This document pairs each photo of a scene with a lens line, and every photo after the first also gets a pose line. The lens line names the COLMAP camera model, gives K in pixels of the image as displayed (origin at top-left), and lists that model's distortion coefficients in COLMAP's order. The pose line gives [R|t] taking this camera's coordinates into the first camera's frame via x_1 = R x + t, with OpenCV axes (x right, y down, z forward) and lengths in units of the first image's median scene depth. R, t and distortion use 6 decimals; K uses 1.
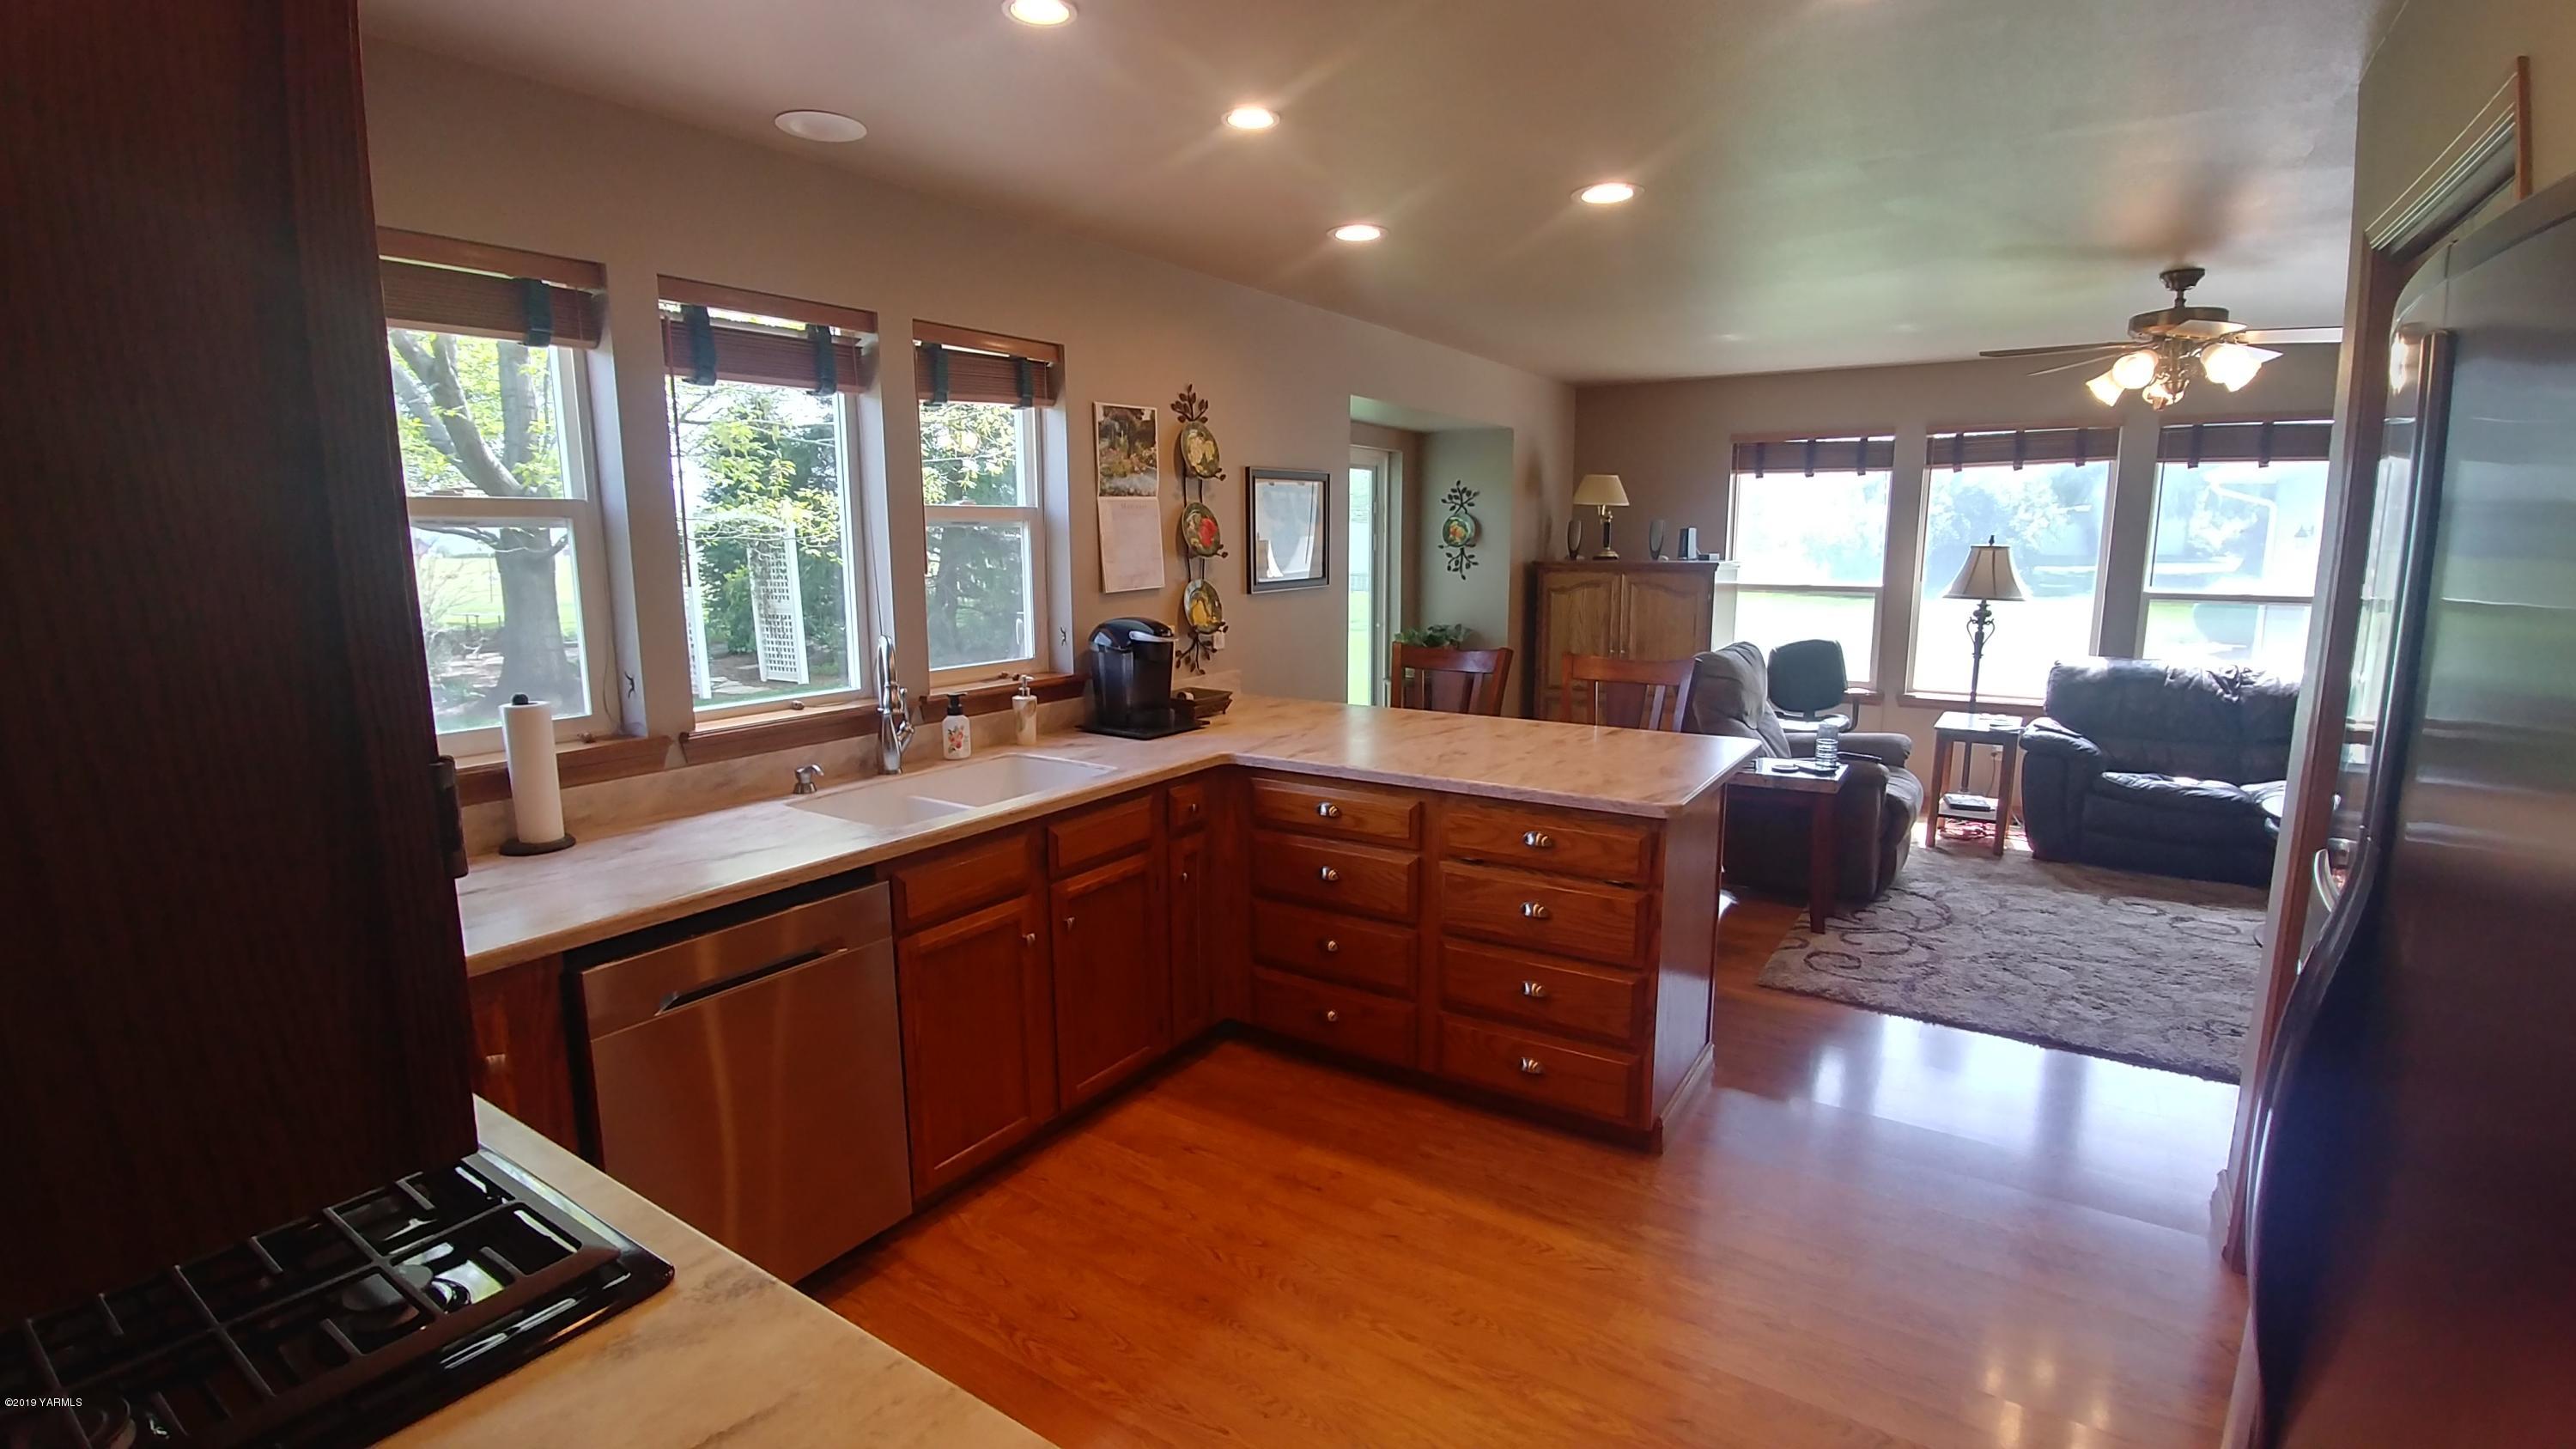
lens RADIAL K [[1155.7, 0, 1294.4], [0, 1155.7, 714.7], [0, 0, 1]] dist [-0.009122, -0.017985]
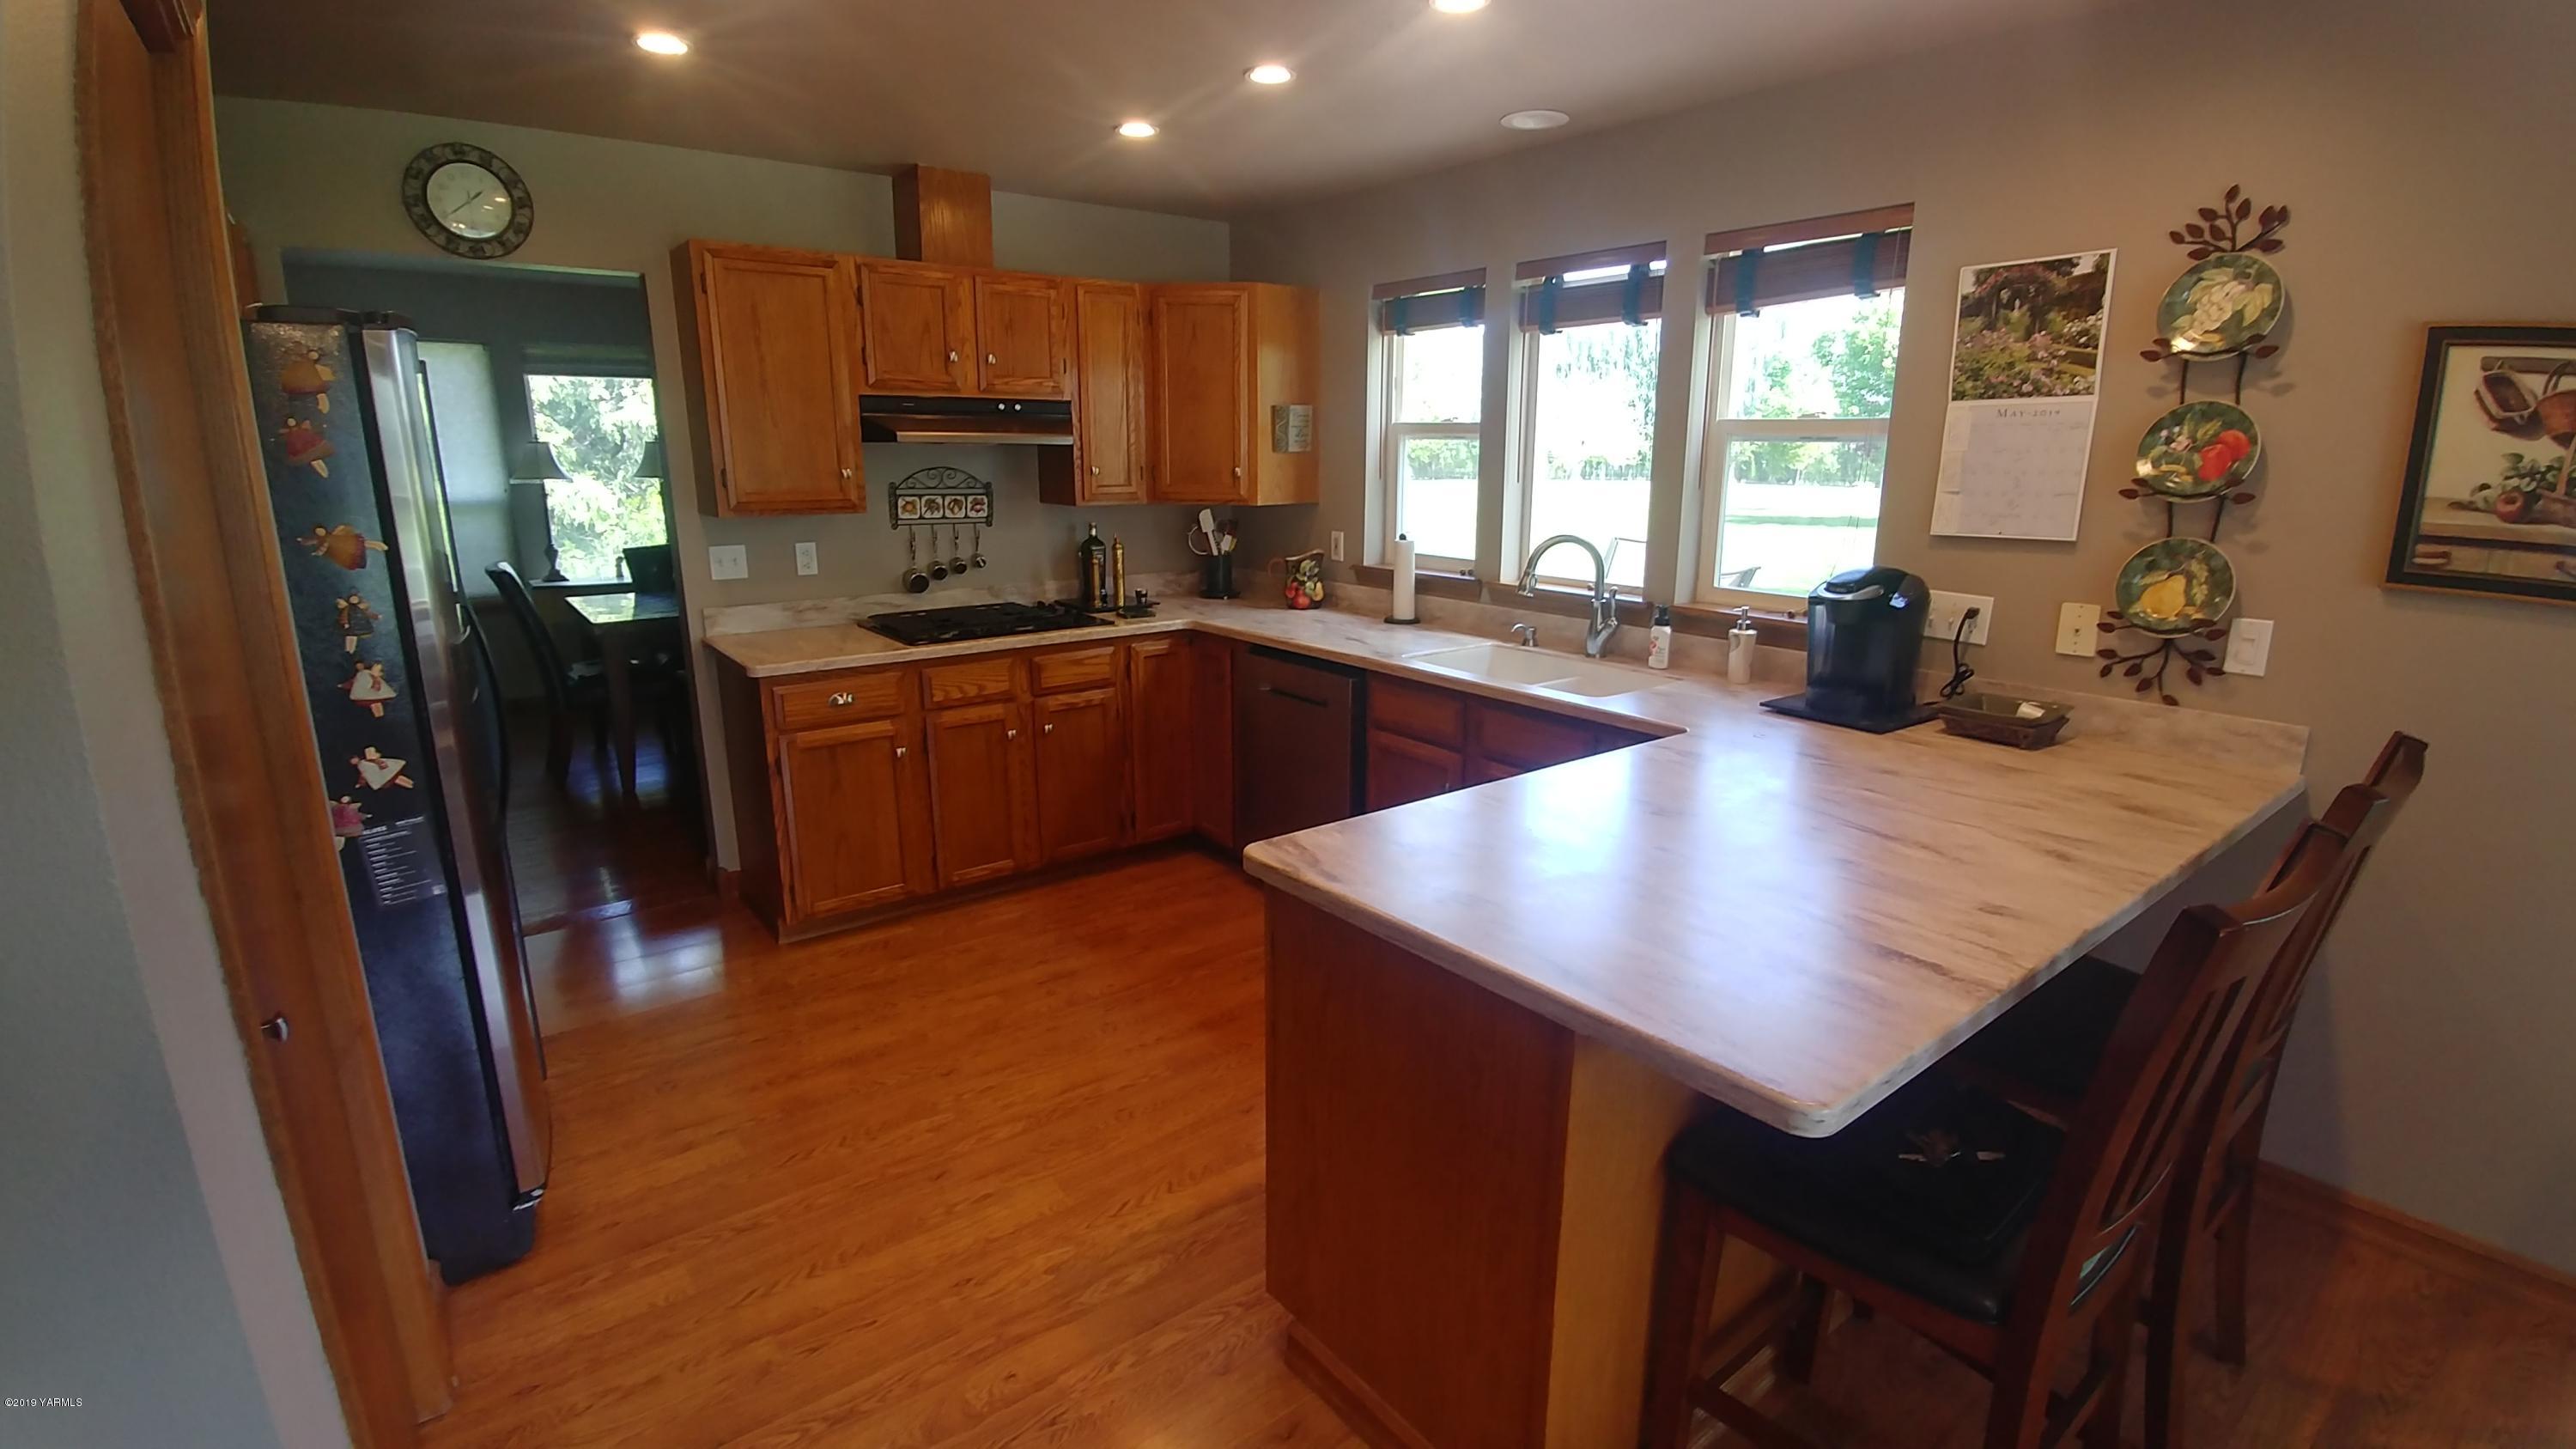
lens RADIAL K [[1155.7, 0, 1294.4], [0, 1155.7, 714.7], [0, 0, 1]] dist [-0.009122, -0.017985]
pose [[-0.325163, 0.228252, -0.917698, 0.659636], [-0.141896, 0.947670, 0.285984, -0.147065], [0.934952, 0.223209, -0.275760, 0.842018]]
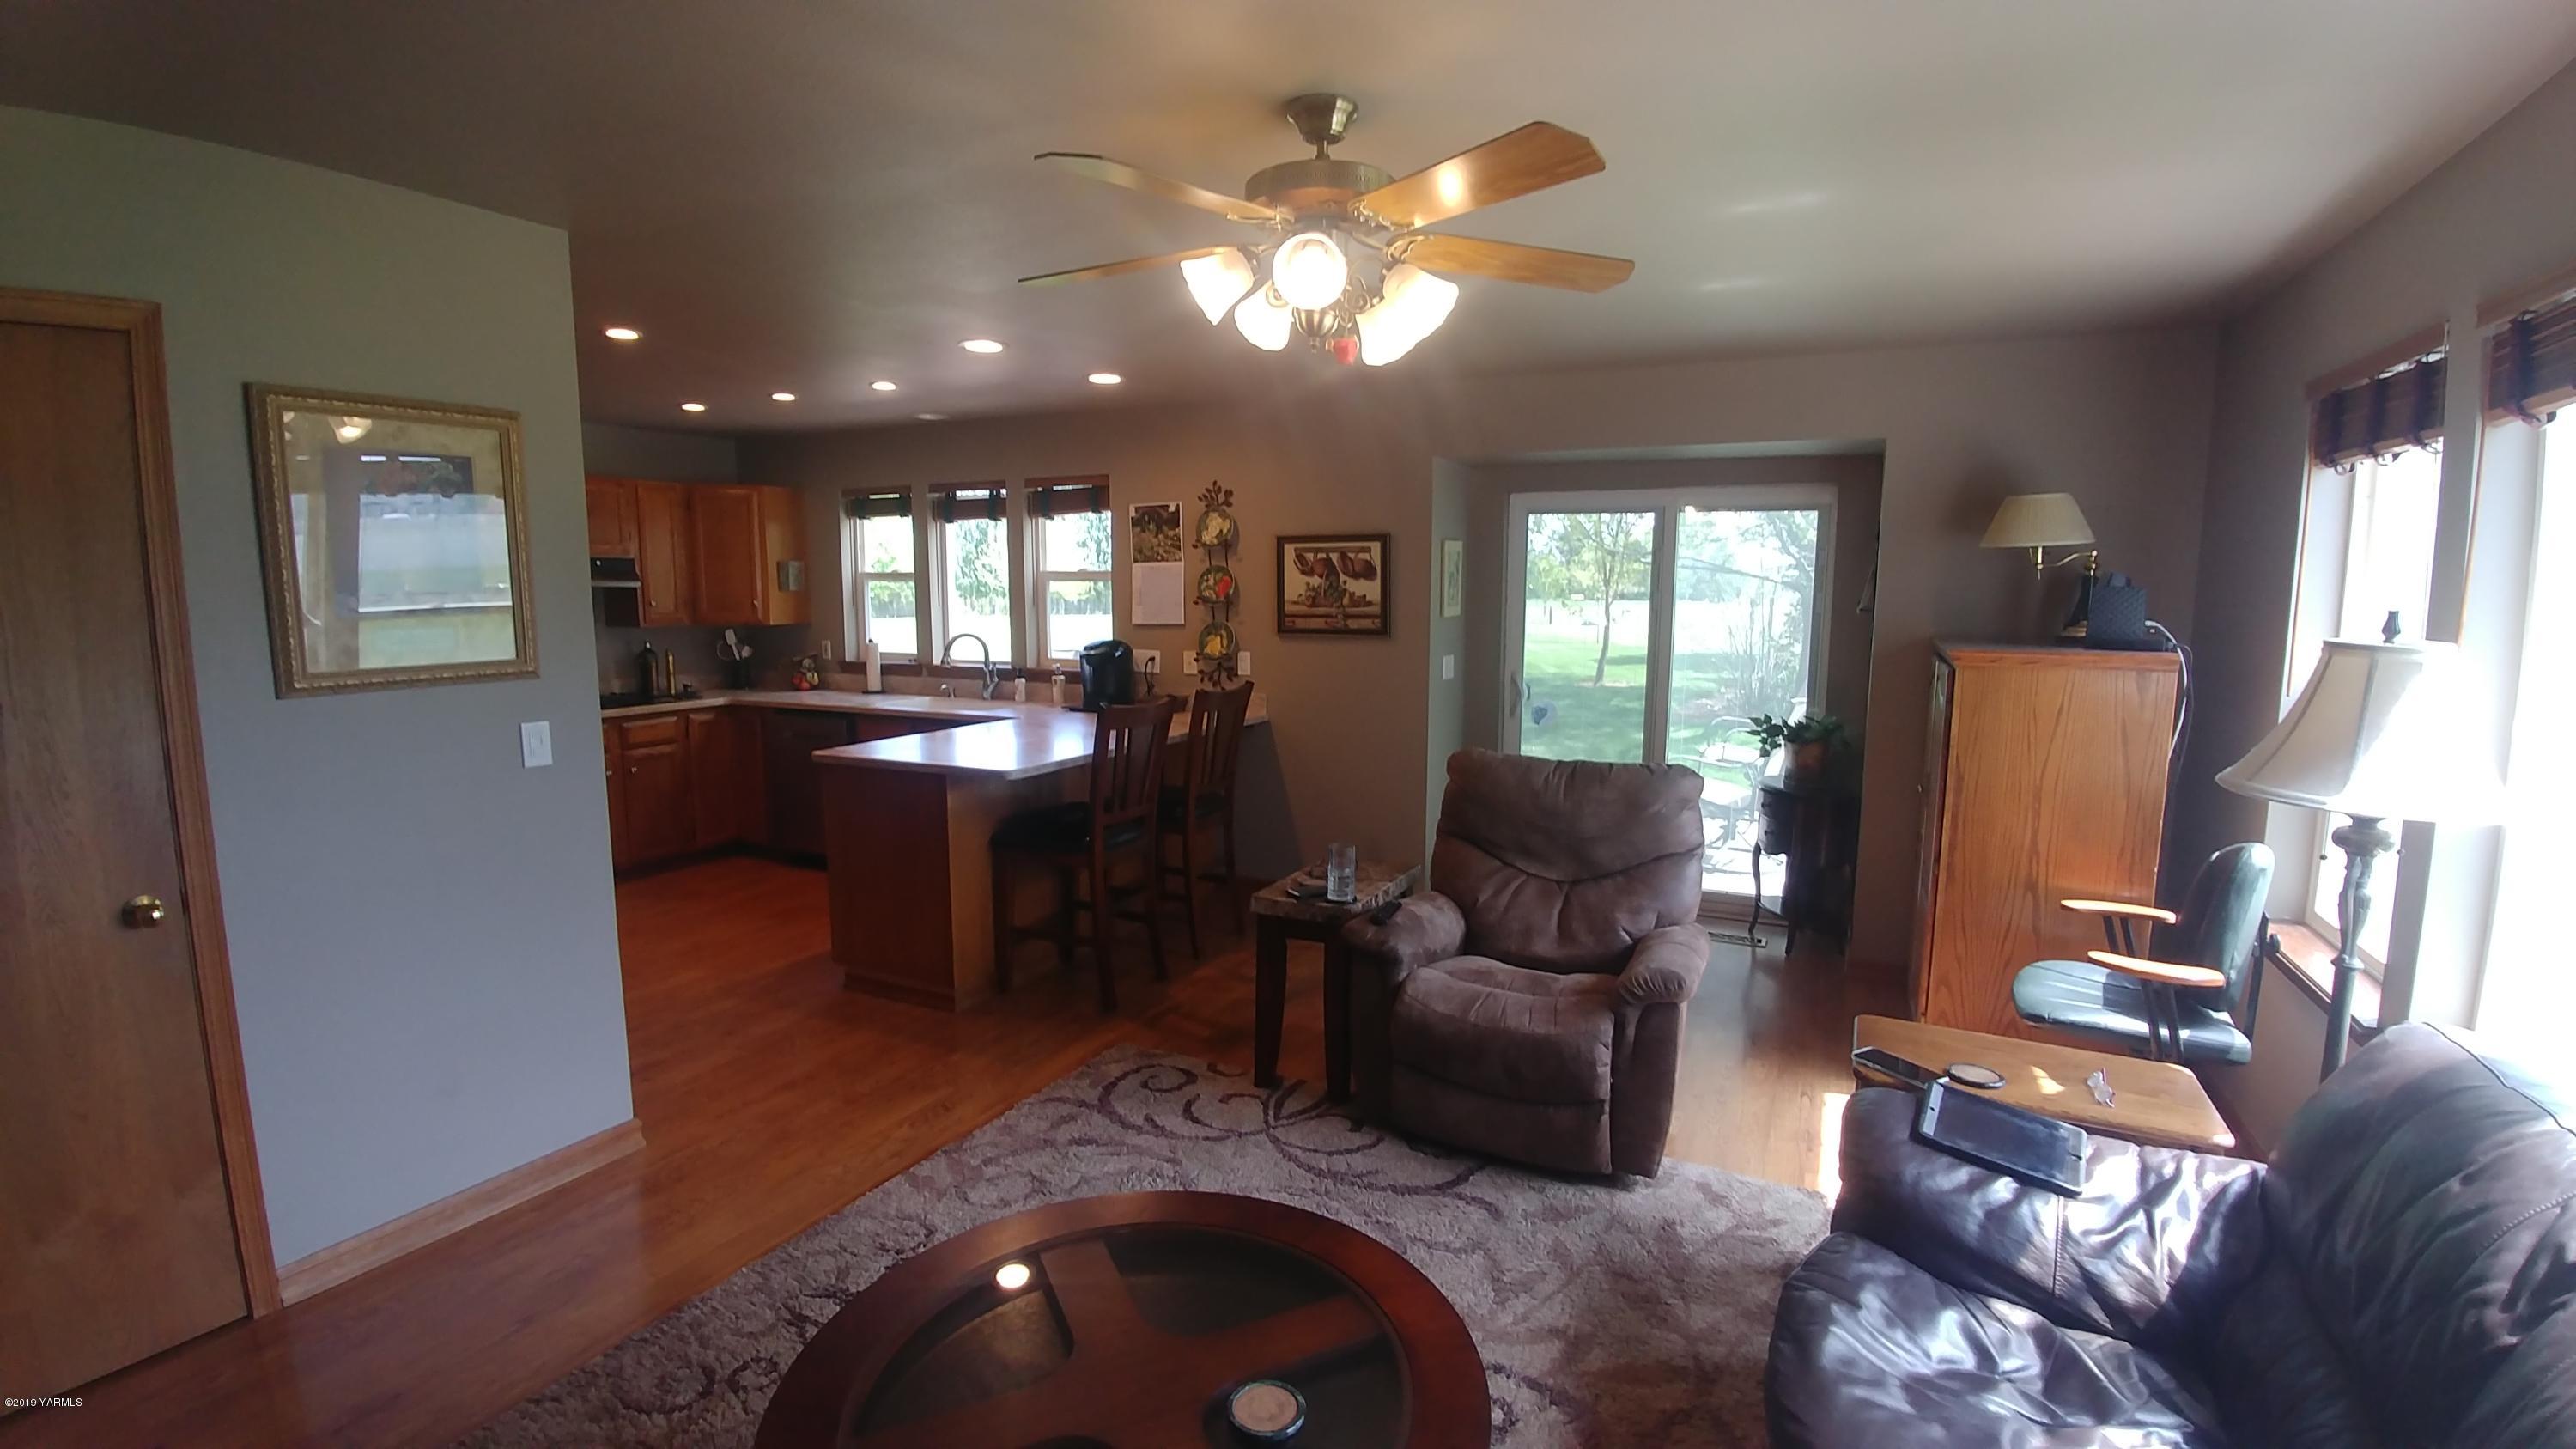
lens RADIAL K [[1155.7, 0, 1294.4], [0, 1155.7, 714.7], [0, 0, 1]] dist [-0.009122, -0.017985]
pose [[0.118418, 0.126454, -0.984879, 1.422766], [-0.149781, 0.982784, 0.108176, -0.186559], [0.981602, 0.134707, 0.135320, 1.013318]]
